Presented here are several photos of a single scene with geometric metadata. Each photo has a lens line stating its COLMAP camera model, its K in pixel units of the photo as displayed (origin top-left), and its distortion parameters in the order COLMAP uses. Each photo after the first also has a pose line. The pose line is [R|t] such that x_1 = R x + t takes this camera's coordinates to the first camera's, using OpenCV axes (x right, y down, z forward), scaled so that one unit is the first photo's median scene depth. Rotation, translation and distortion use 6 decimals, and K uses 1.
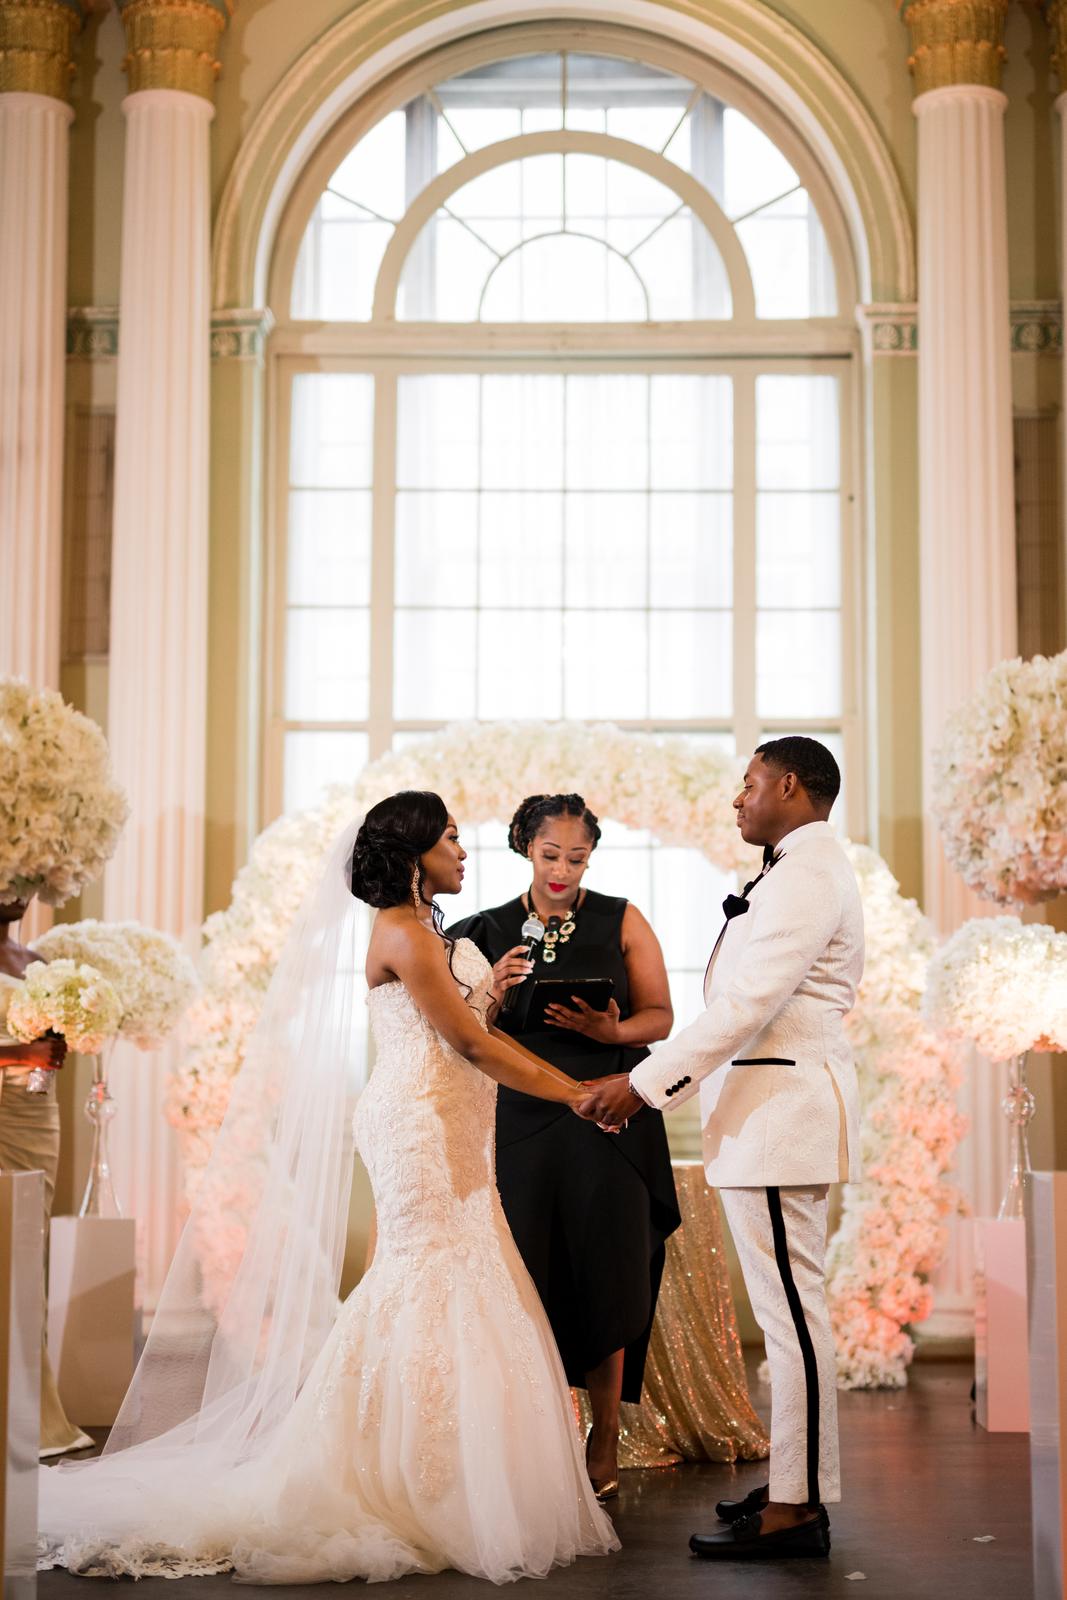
lens RADIAL K [[2162.5, 0, 567.8], [0, 2162.5, 890.7], [0, 0, 1]] dist [-0.000608, -0.008090]
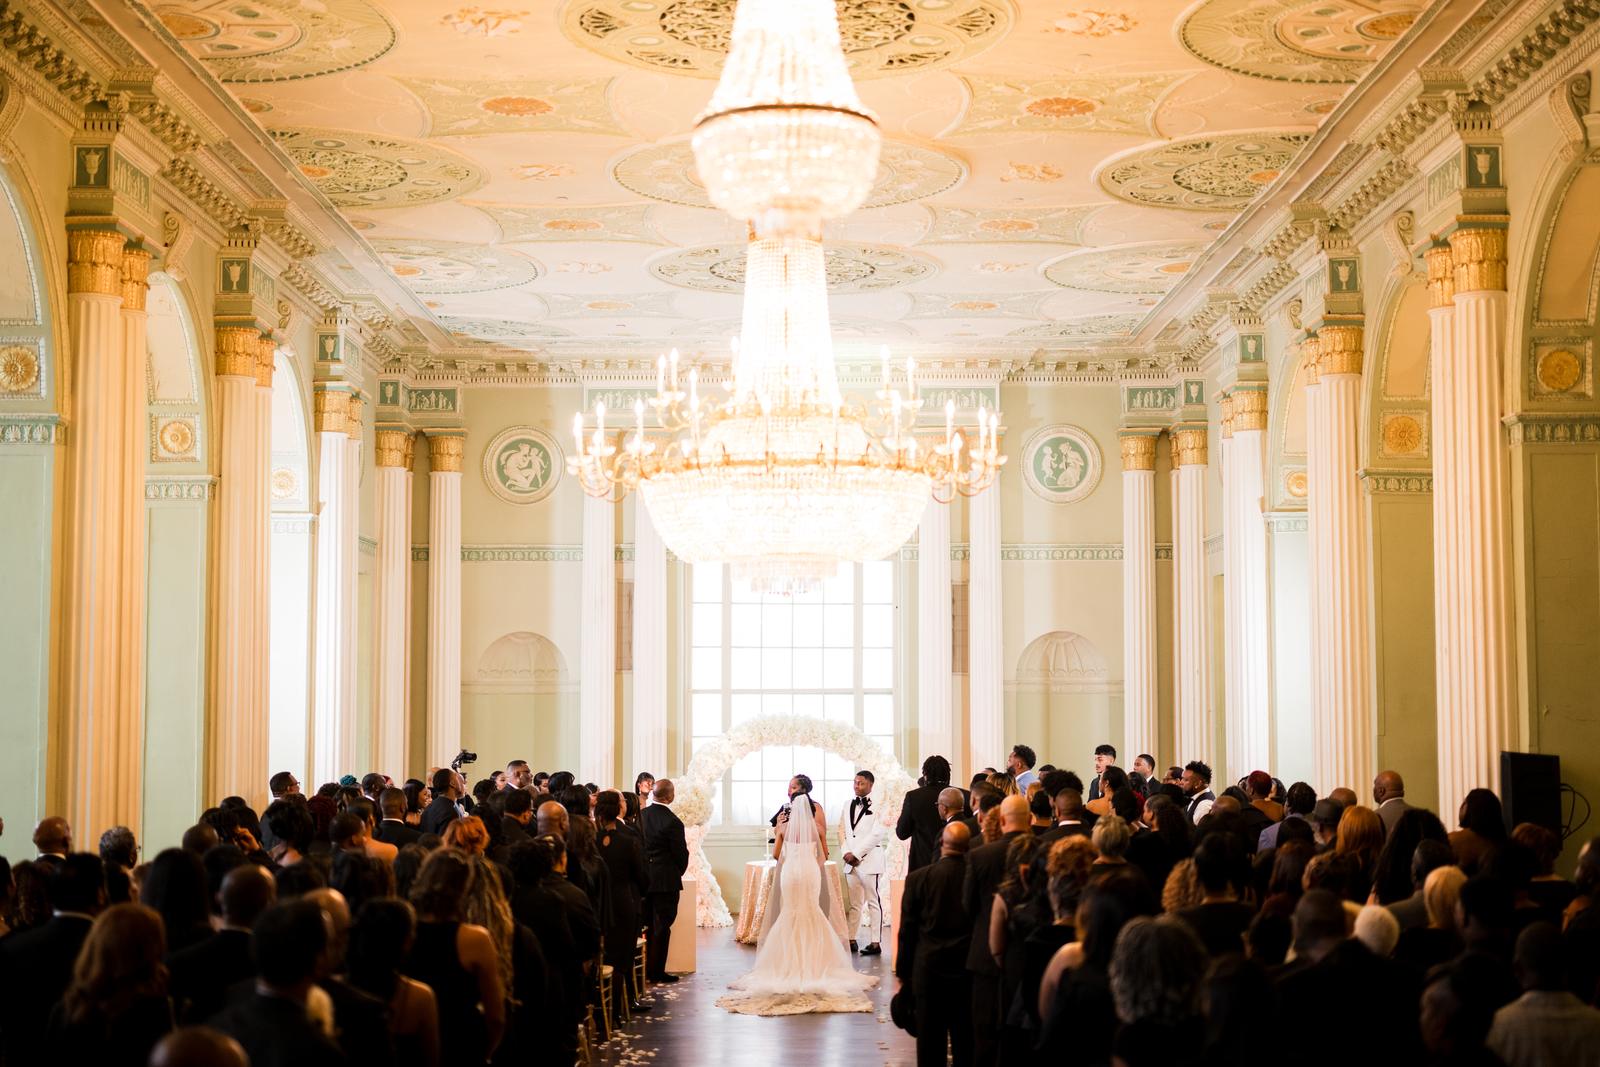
lens RADIAL K [[2229.6, 0, 800.0], [0, 2229.6, 533.5], [0, 0, 1]] dist [-0.008694, 0.039576]
pose [[0.999905, -0.002117, 0.013609, -0.037269], [0.001630, 0.999360, 0.035734, -0.458264], [-0.013676, -0.035708, 0.999269, -2.224720]]
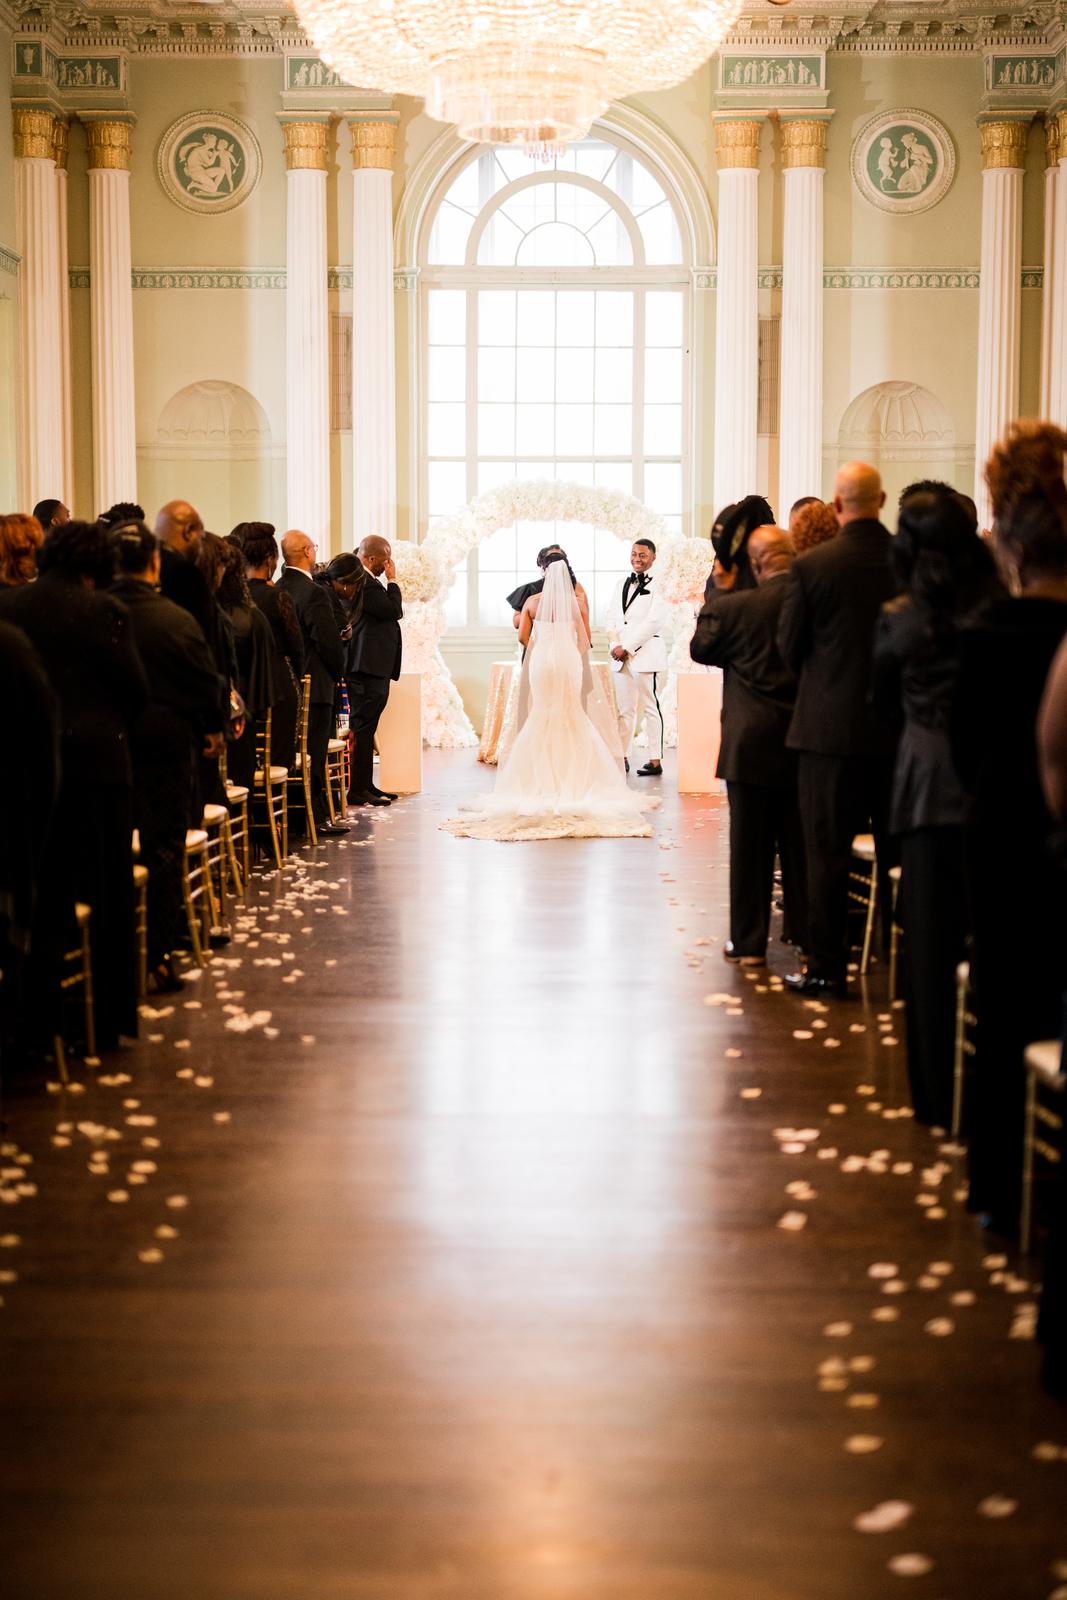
lens RADIAL K [[2229.6, 0, 560.7], [0, 2229.6, 800.6], [0, 0, 1]] dist [-0.008694, 0.039576]
pose [[0.999991, 0.000314, 0.004164, -0.006766], [-0.001170, 0.978286, 0.207258, -0.248100], [-0.004008, -0.207261, 0.978277, -1.551404]]
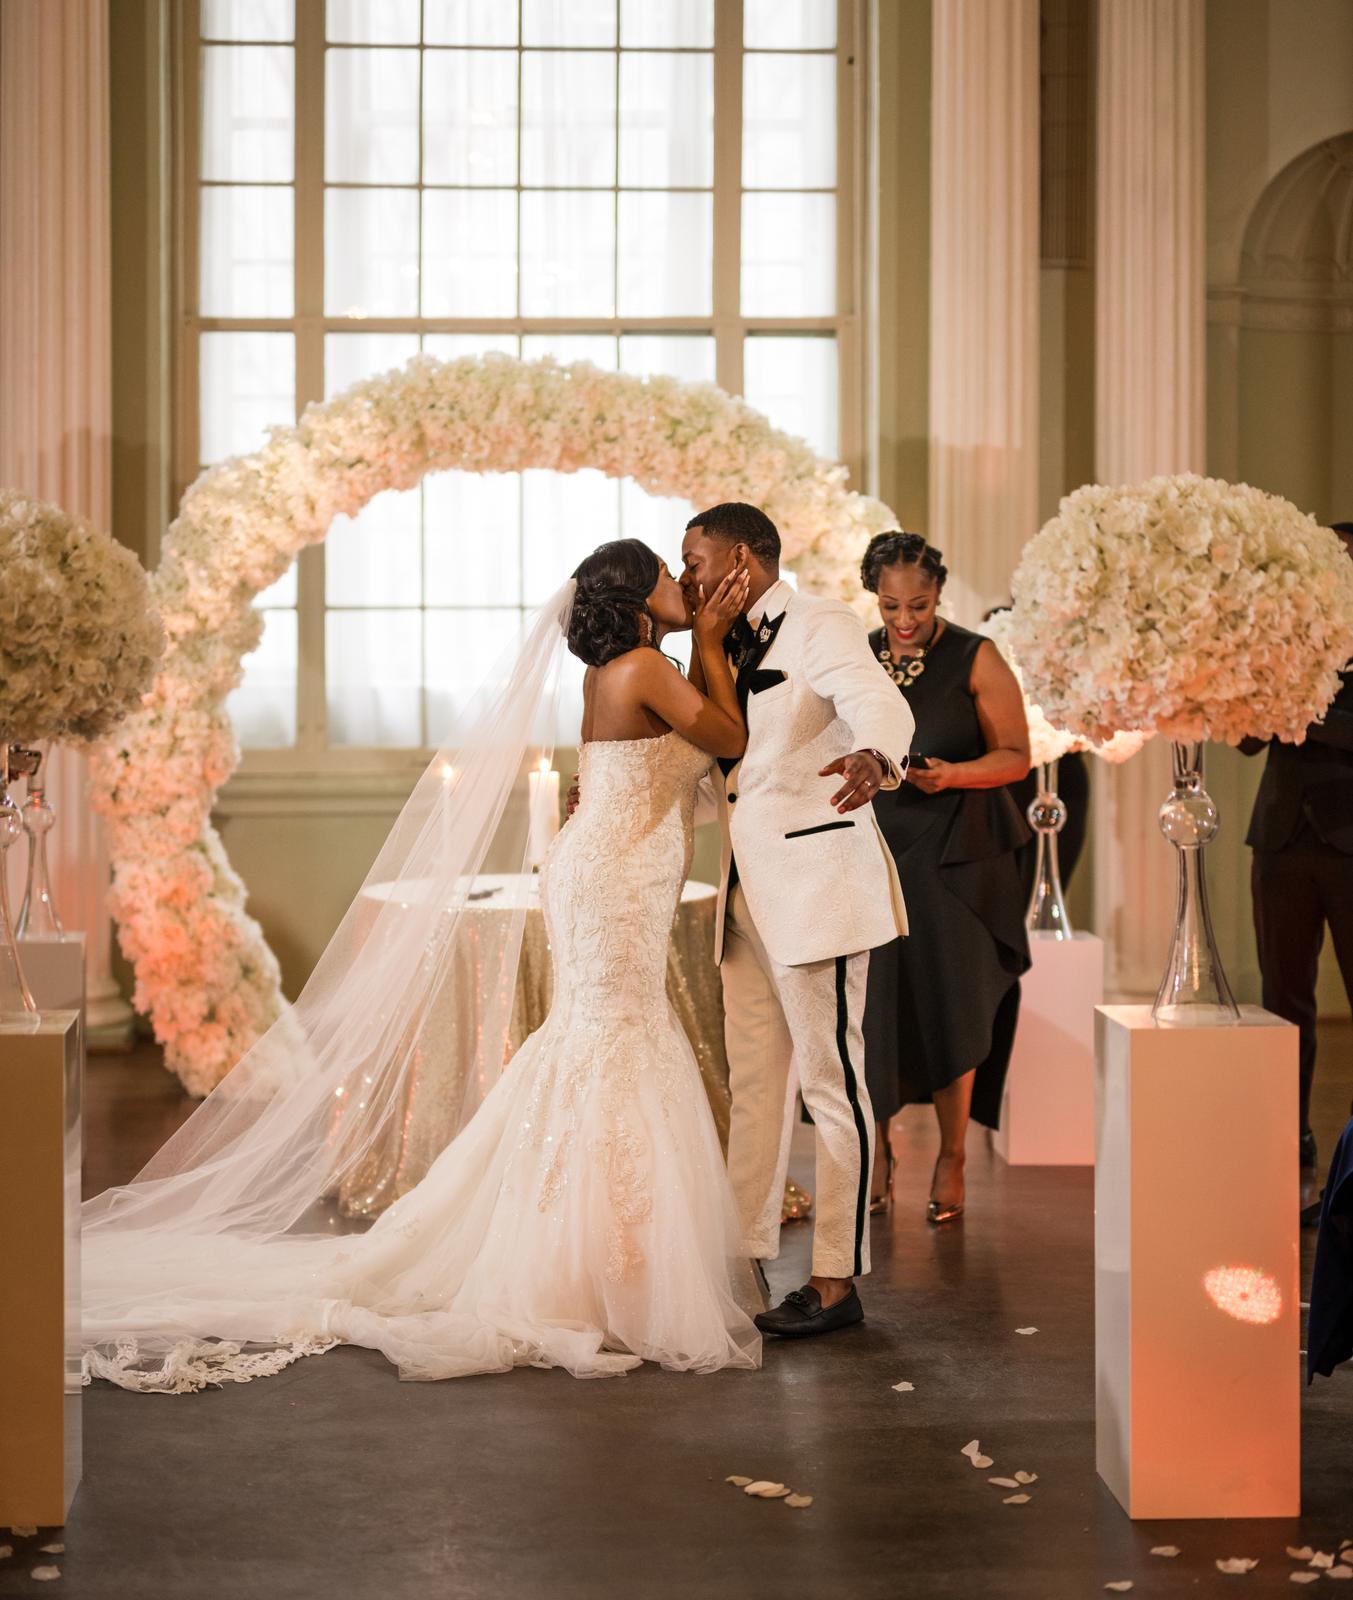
lens RADIAL K [[2627.8, 0, 548.1], [0, 2627.8, 597.4], [0, 0, 1]] dist [-0.002072, 0.017994]
pose [[0.998960, -0.000579, 0.045588, -0.046971], [-0.004124, 0.994673, 0.103003, -0.092189], [-0.045404, -0.103083, 0.993636, -0.077686]]
